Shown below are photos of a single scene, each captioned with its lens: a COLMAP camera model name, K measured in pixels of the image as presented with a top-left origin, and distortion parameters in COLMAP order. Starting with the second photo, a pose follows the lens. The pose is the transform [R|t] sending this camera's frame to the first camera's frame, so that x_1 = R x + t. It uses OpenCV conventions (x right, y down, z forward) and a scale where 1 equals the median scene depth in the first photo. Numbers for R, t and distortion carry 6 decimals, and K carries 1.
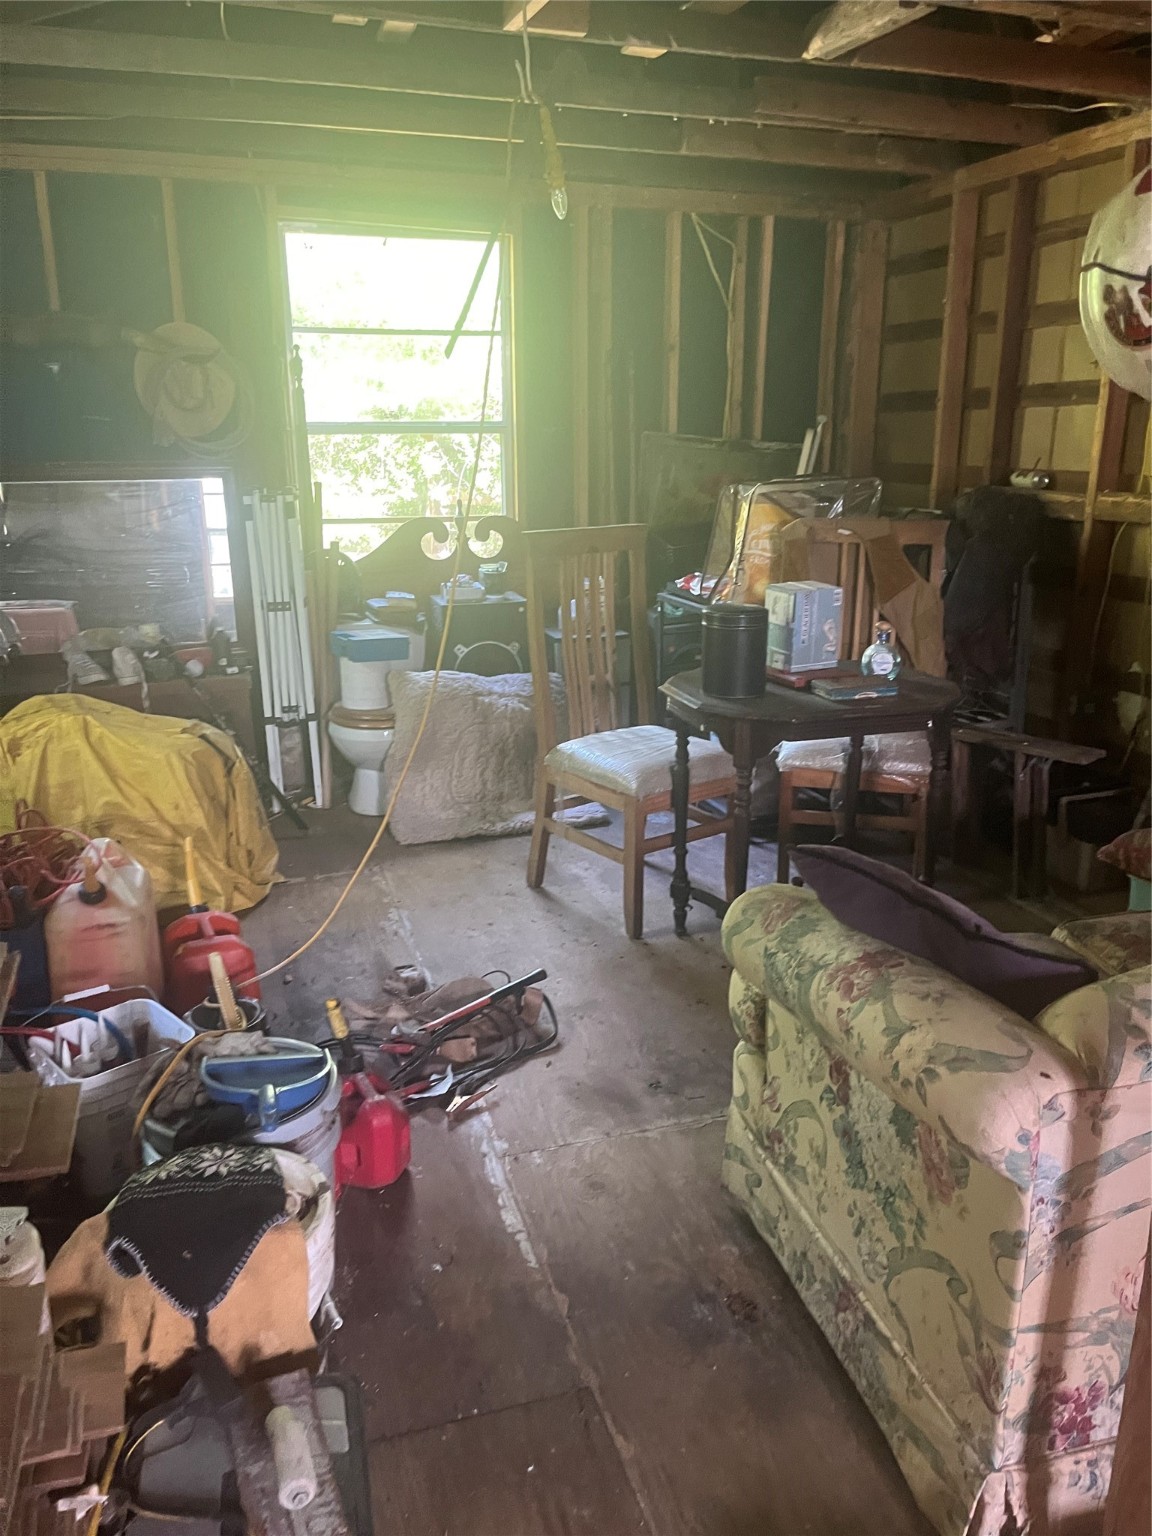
lens RADIAL K [[1162.0, 0, 571.6], [0, 1162.0, 770.1], [0, 0, 1]] dist [0.094565, -0.115837]
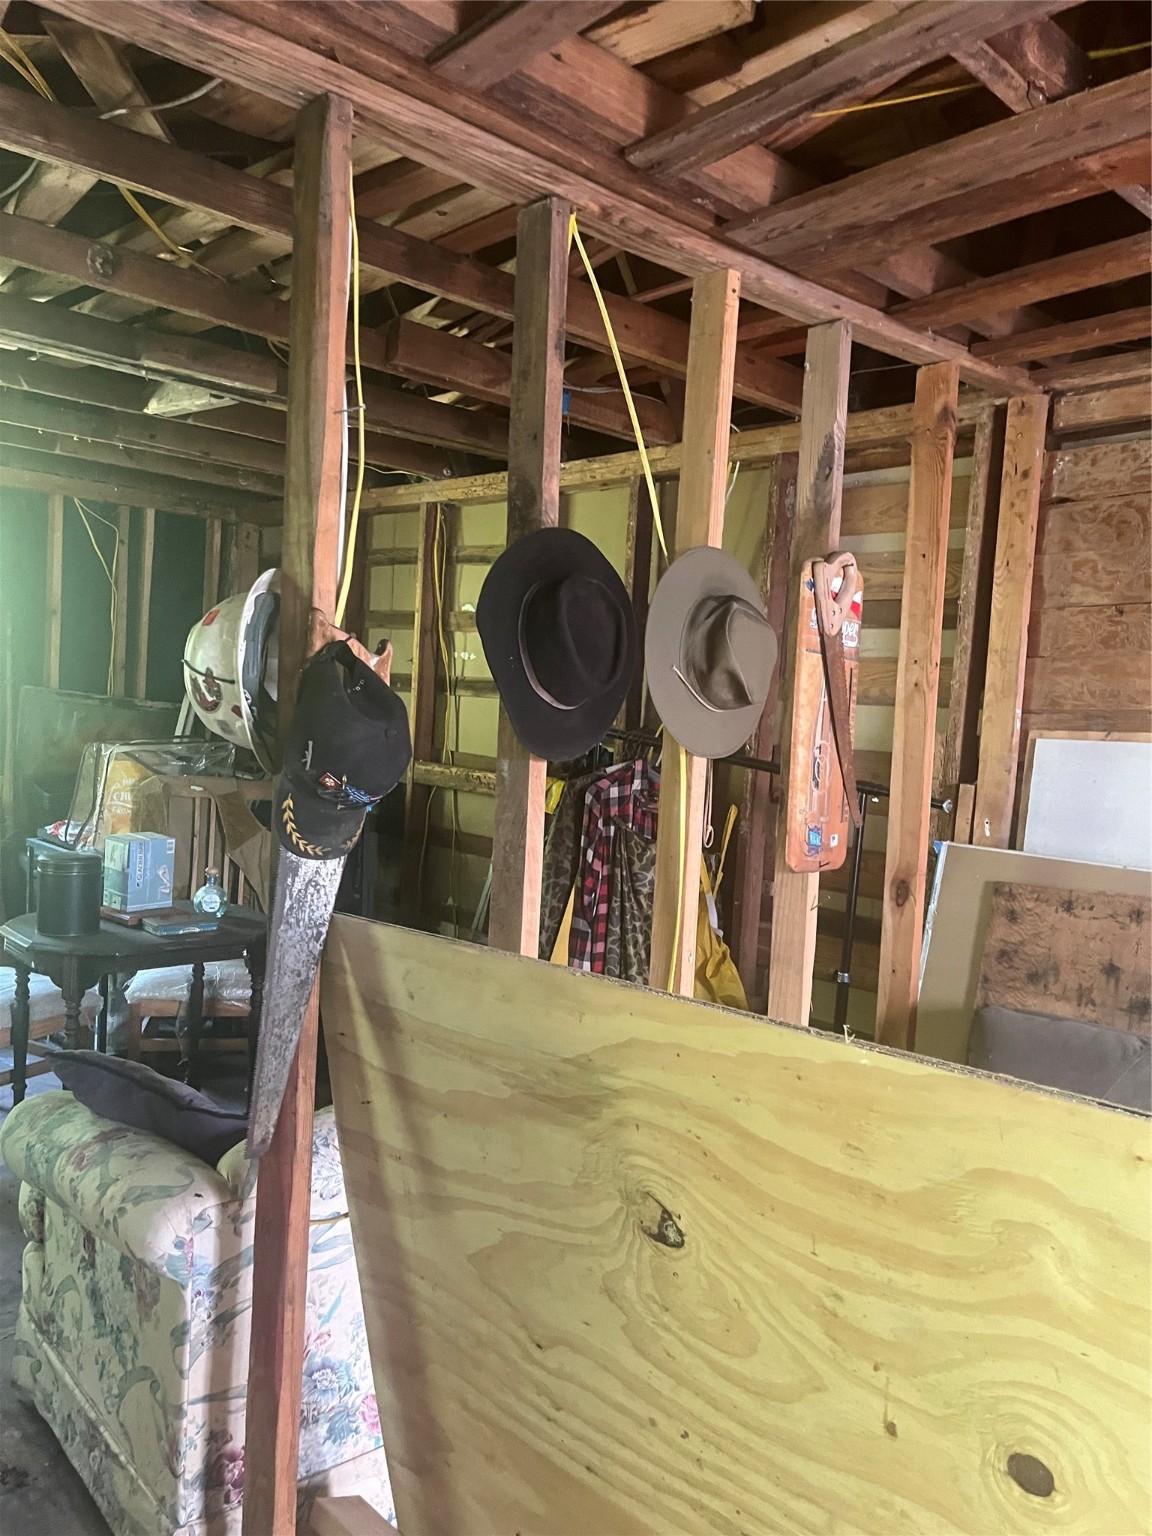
lens RADIAL K [[1203.0, 0, 576.0], [0, 1203.0, 768.0], [0, 0, 1]] dist [0.099482, -0.152570]
pose [[0.905795, 0.025842, 0.422928, 0.129732], [0.059495, 0.980493, -0.187334, 0.041955], [-0.419519, 0.194848, 0.886588, -0.409285]]
